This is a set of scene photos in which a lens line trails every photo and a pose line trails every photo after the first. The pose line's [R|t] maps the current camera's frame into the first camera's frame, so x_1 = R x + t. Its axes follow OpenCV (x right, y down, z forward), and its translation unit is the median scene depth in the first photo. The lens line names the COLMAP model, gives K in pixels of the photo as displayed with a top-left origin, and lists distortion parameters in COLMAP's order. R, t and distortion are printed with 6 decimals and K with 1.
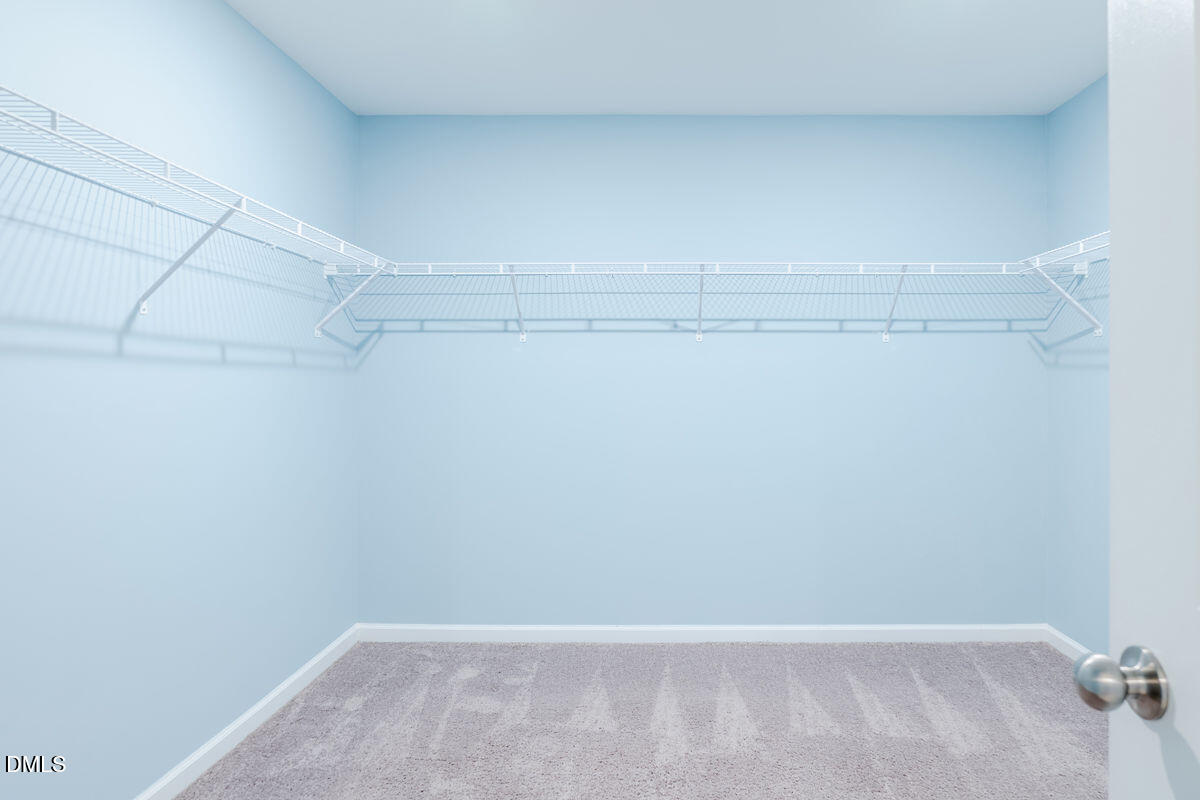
lens RADIAL K [[709.1, 0, 601.5], [0, 709.1, 396.6], [0, 0, 1]] dist [-0.017883, 0.006929]
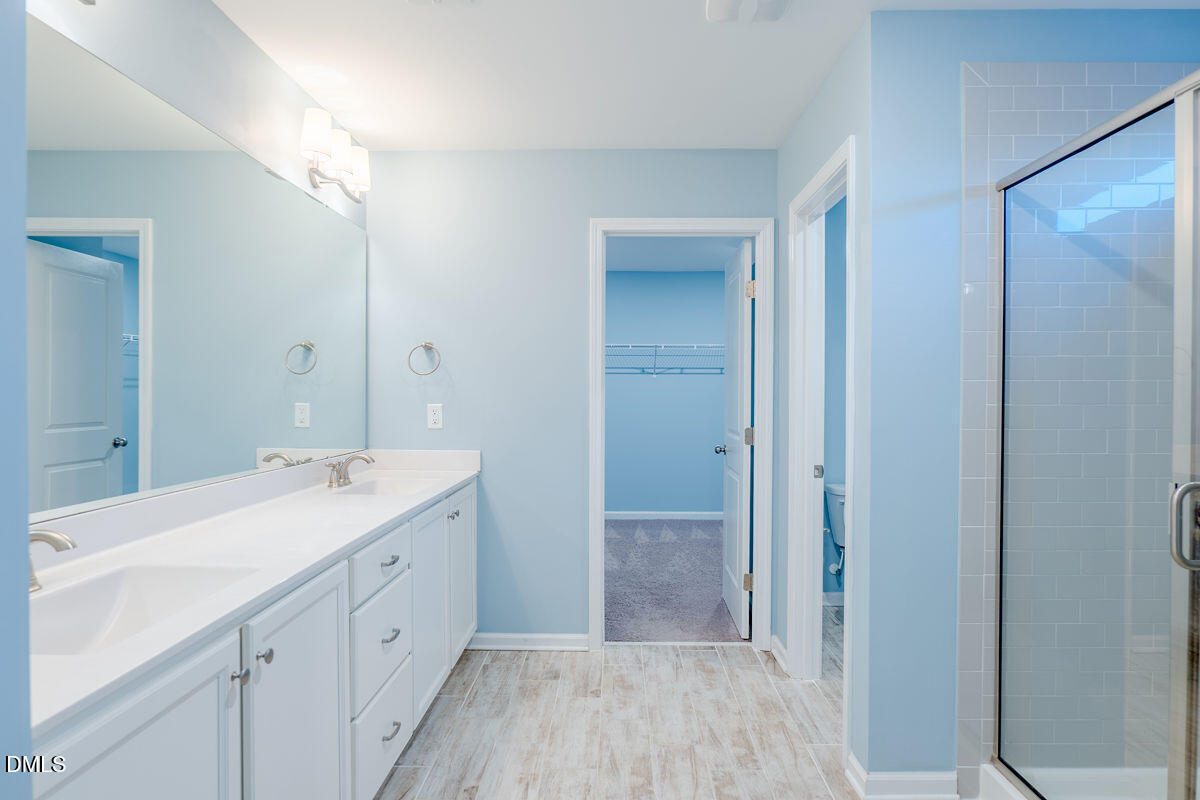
lens RADIAL K [[709.1, 0, 601.0], [0, 709.1, 401.0], [0, 0, 1]] dist [-0.017883, 0.006929]
pose [[0.998481, 0.001947, 0.055066, -0.138880], [-0.001183, 0.999903, -0.013898, 0.019892], [-0.055088, 0.013812, 0.998386, -1.111829]]
